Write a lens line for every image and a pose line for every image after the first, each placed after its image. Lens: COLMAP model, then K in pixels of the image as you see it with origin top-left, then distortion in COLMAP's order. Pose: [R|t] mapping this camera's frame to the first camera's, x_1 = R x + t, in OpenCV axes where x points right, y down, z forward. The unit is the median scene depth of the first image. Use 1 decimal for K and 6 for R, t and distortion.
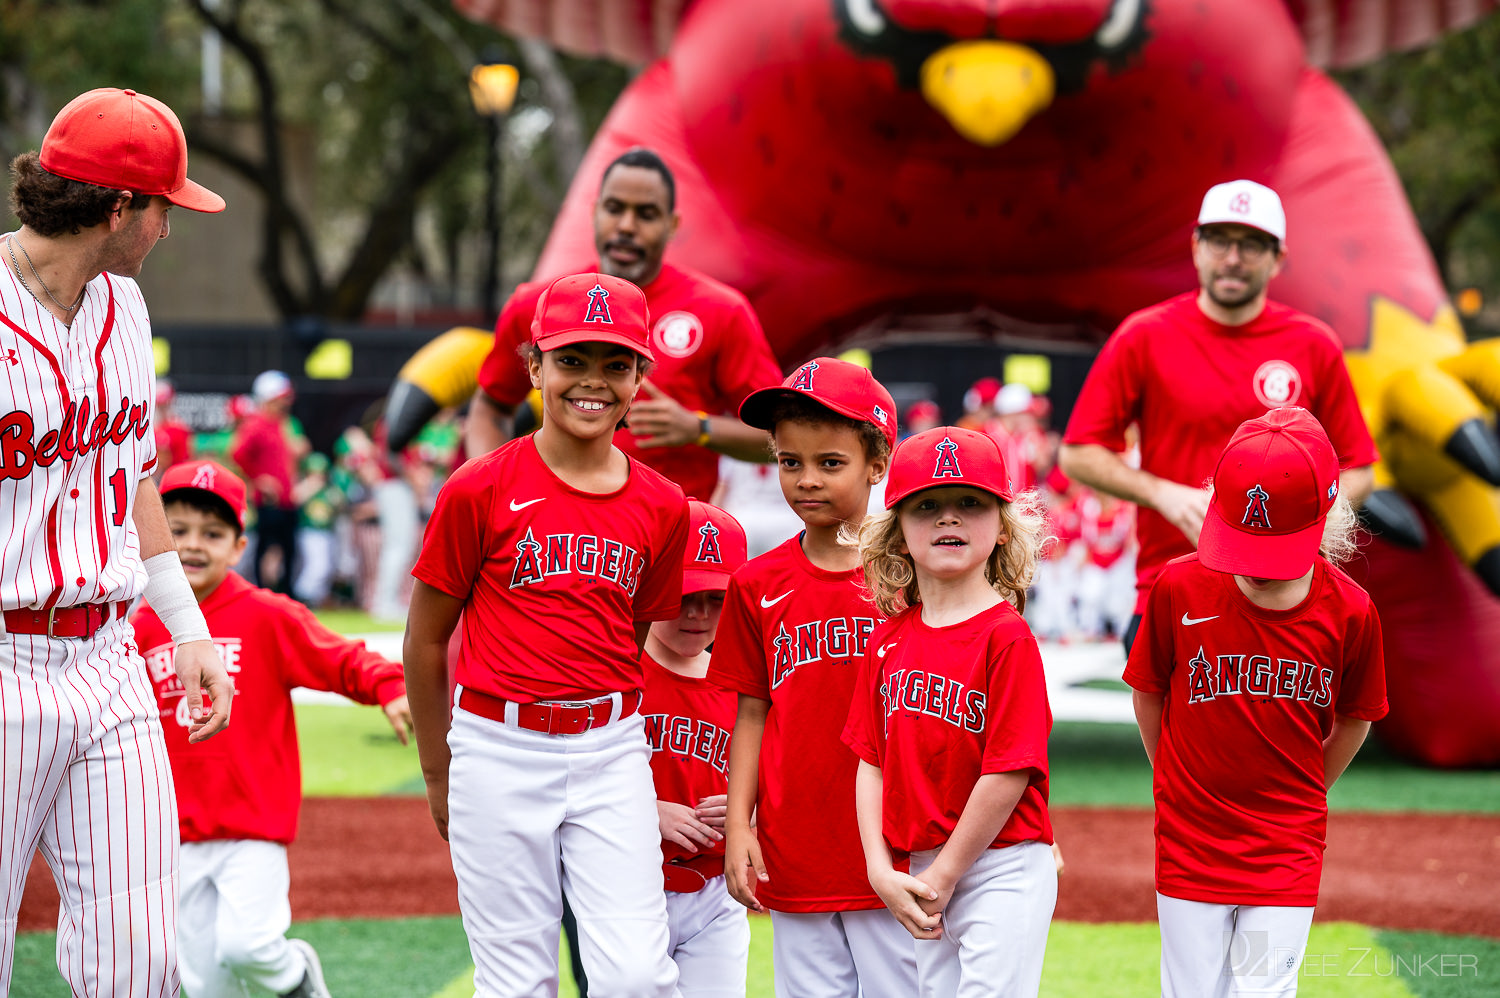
lens RADIAL K [[7084.3, 0, 750.0], [0, 7084.3, 499.0], [0, 0, 1]] dist [0.114305, 6.819093]
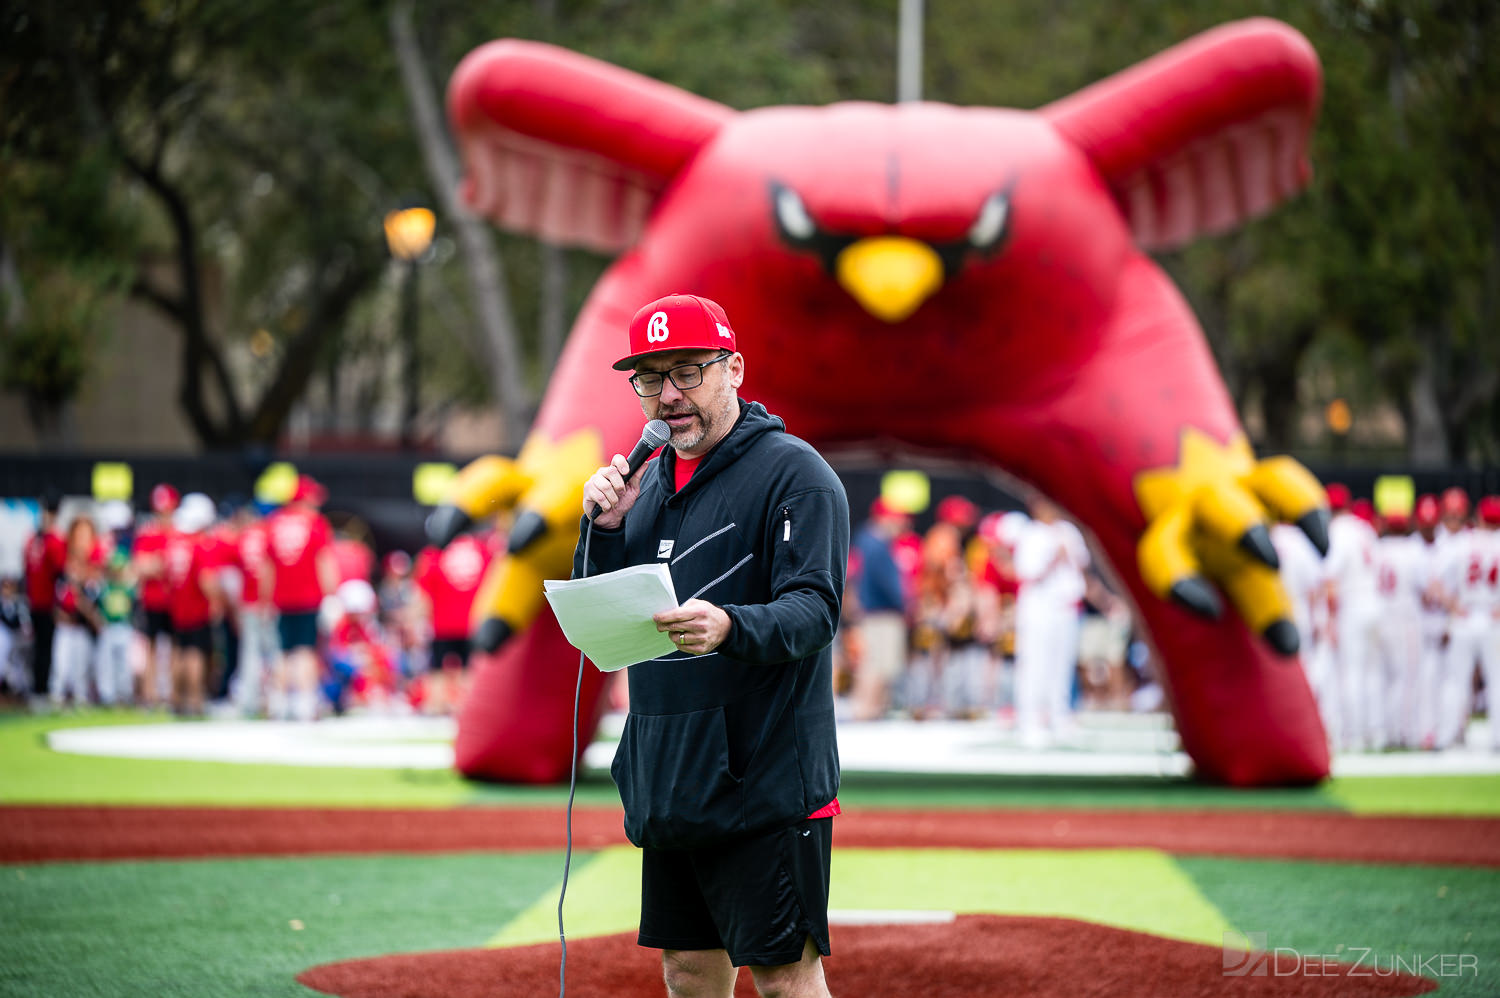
lens RADIAL K [[6906.5, 0, 750.0], [0, 6906.5, 499.0], [0, 0, 1]] dist [-0.202011, -0.962947]
pose [[0.999807, -0.009479, 0.017220, -0.014261], [0.009766, 0.999813, -0.016663, 0.004833], [-0.017059, 0.016828, 0.999713, -0.270626]]
